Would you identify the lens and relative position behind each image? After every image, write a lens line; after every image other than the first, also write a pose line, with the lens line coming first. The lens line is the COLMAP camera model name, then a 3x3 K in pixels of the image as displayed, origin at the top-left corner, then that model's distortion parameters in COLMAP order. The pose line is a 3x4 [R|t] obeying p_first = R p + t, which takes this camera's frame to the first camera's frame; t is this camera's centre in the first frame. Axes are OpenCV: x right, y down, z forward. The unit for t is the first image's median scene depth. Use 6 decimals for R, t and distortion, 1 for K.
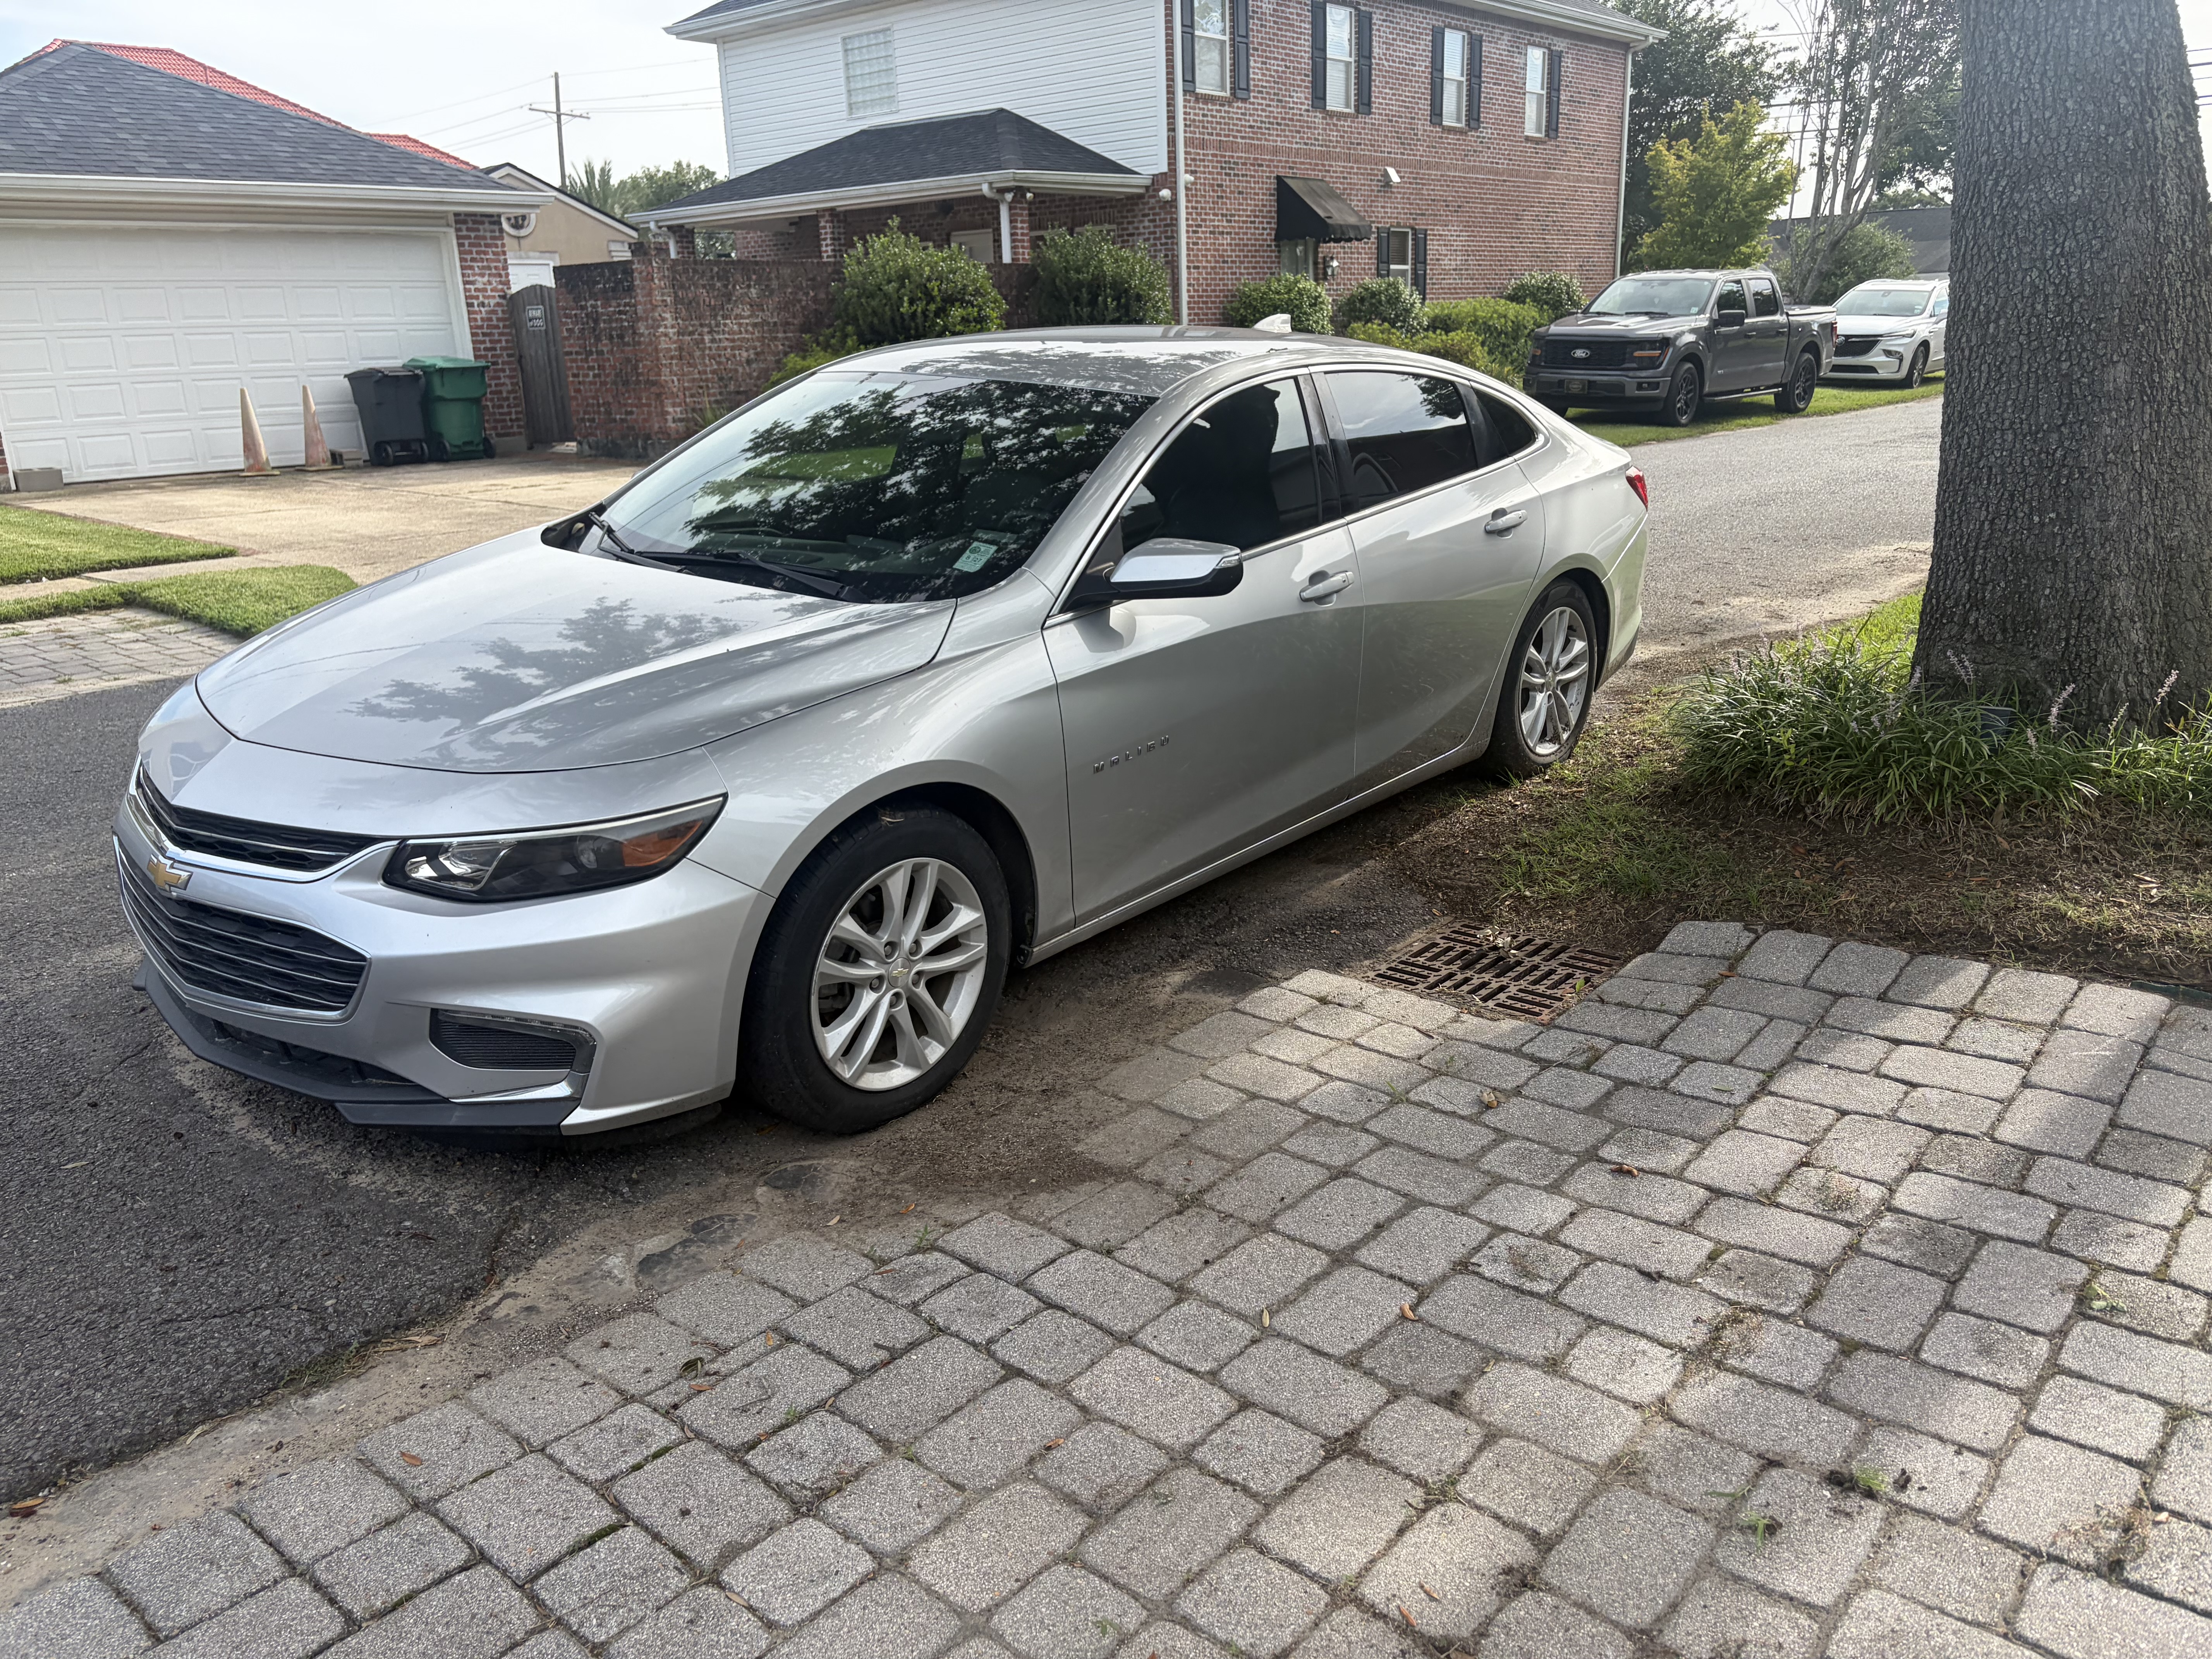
lens RADIAL K [[1710.4, 0, 1106.0], [0, 1710.4, 829.5], [0, 0, 1]] dist [0.023401, 0.010340]
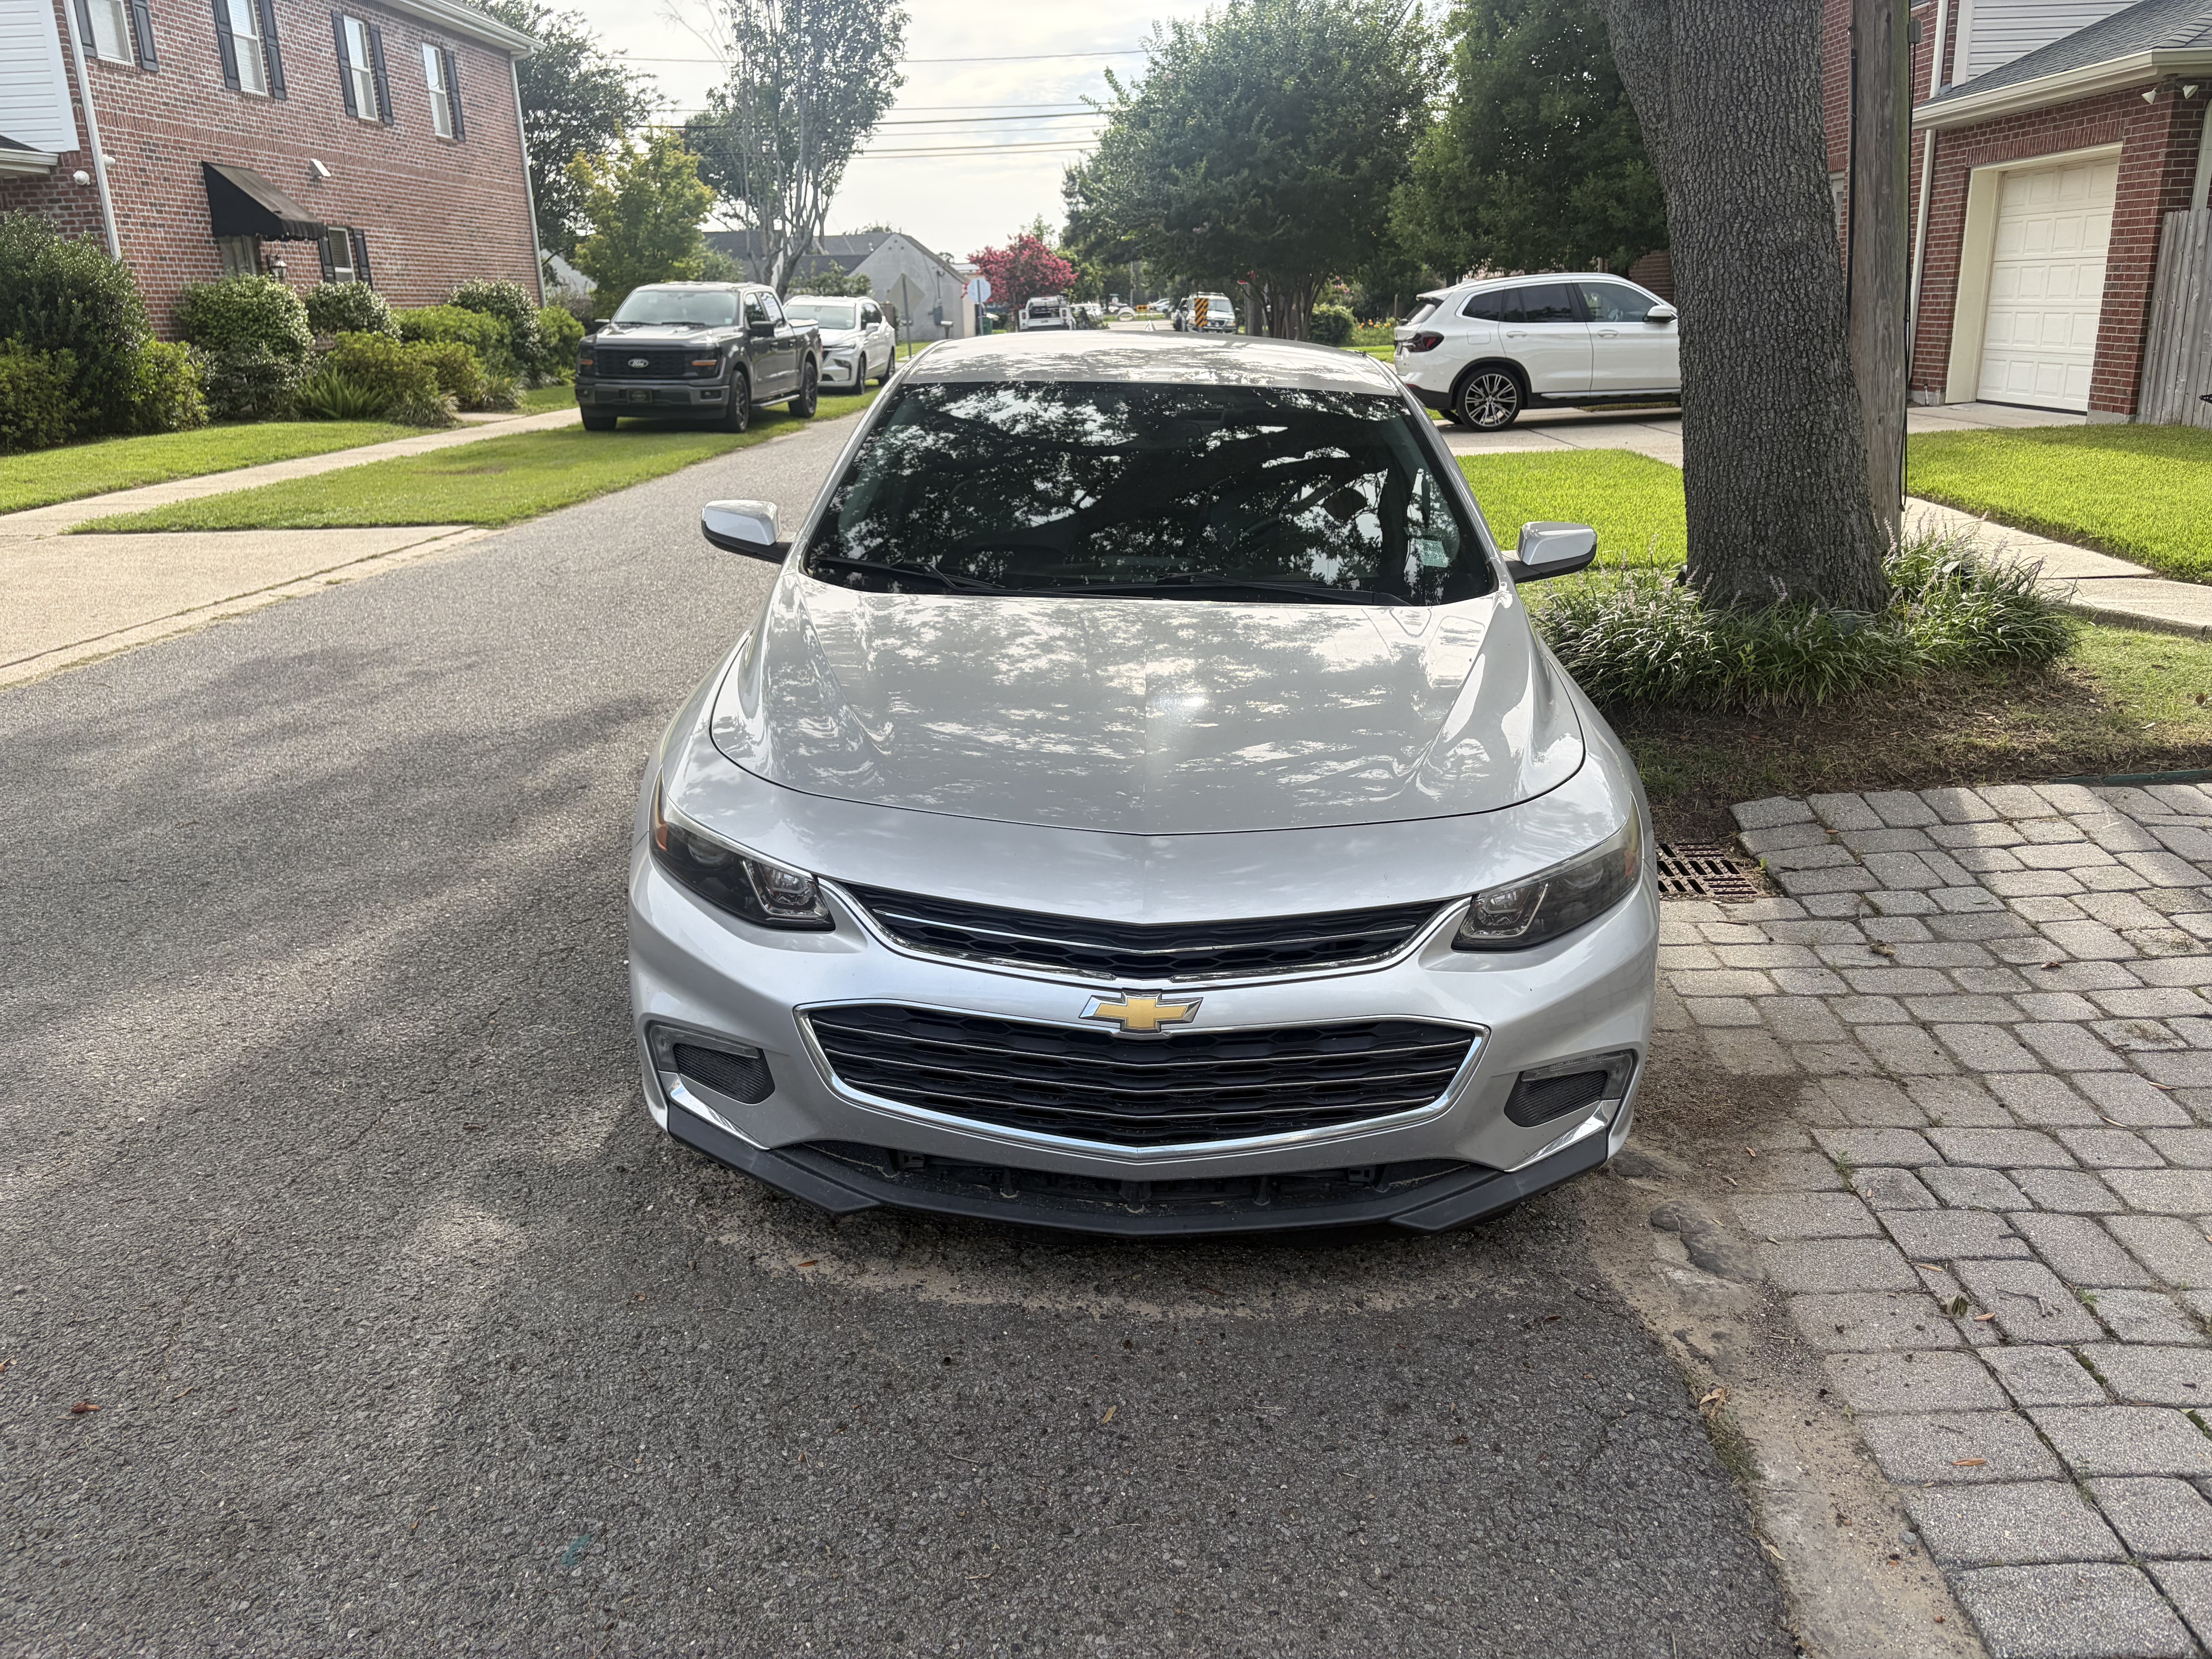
lens RADIAL K [[1708.3, 0, 1106.0], [0, 1708.3, 829.5], [0, 0, 1]] dist [0.050738, -0.062946]
pose [[0.773922, -0.175709, 0.608417, -0.165911], [0.179617, 0.982188, 0.055175, -0.016990], [-0.607275, 0.066581, 0.791697, 0.061388]]
